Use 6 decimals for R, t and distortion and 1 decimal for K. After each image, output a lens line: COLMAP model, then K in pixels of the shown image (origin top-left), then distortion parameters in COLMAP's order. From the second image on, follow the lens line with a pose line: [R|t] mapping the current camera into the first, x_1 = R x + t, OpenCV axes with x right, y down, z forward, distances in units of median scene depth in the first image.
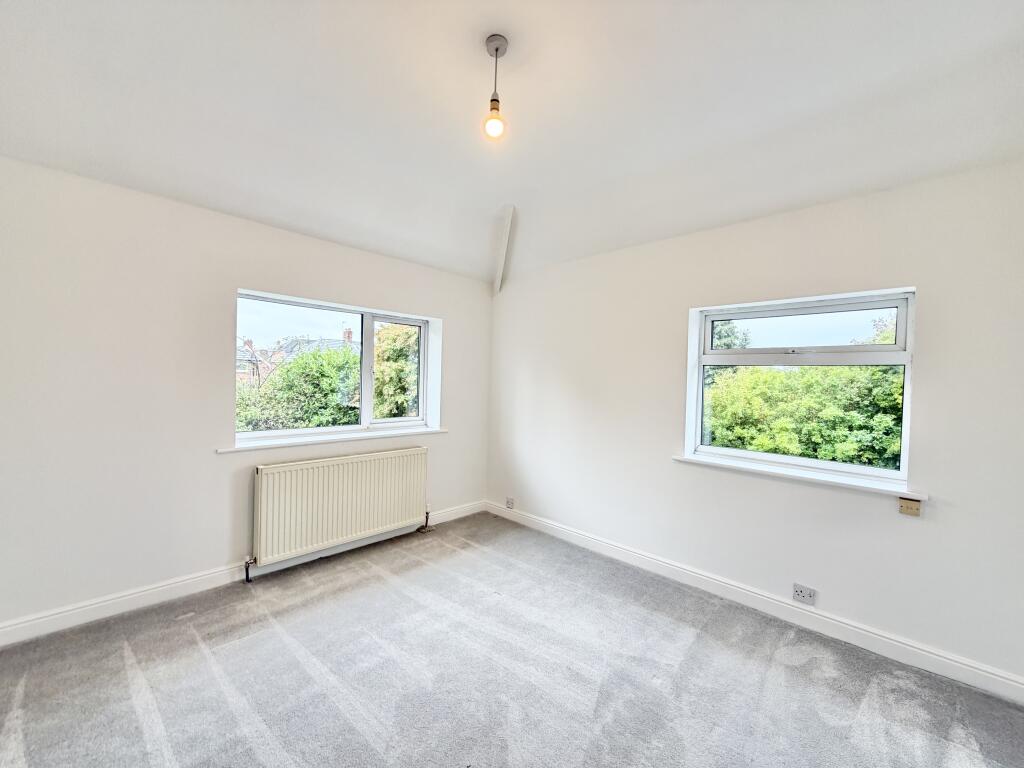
lens RADIAL K [[418.7, 0, 501.5], [0, 418.7, 384.3], [0, 0, 1]] dist [-0.000216, 0.000192]
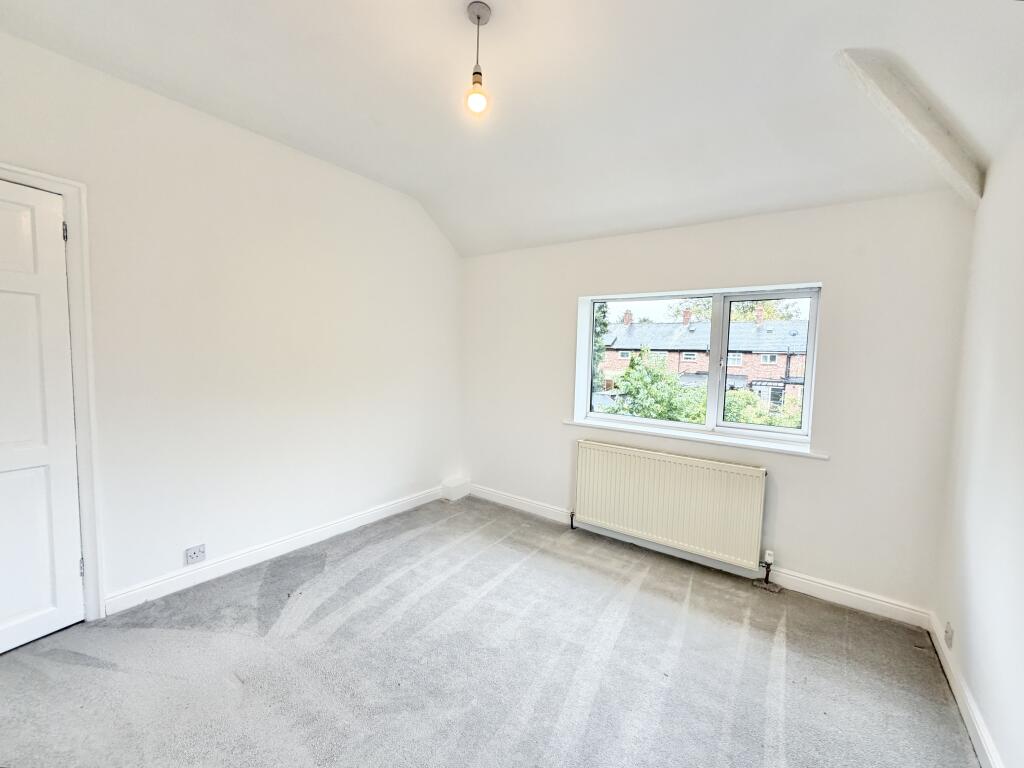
lens RADIAL K [[418.7, 0, 501.5], [0, 418.7, 384.3], [0, 0, 1]] dist [-0.000216, 0.000192]
pose [[0.138594, 0.041143, -0.989494, 0.578352], [-0.046037, 0.998324, 0.035062, 0.001383], [0.989279, 0.040694, 0.140256, 0.569860]]
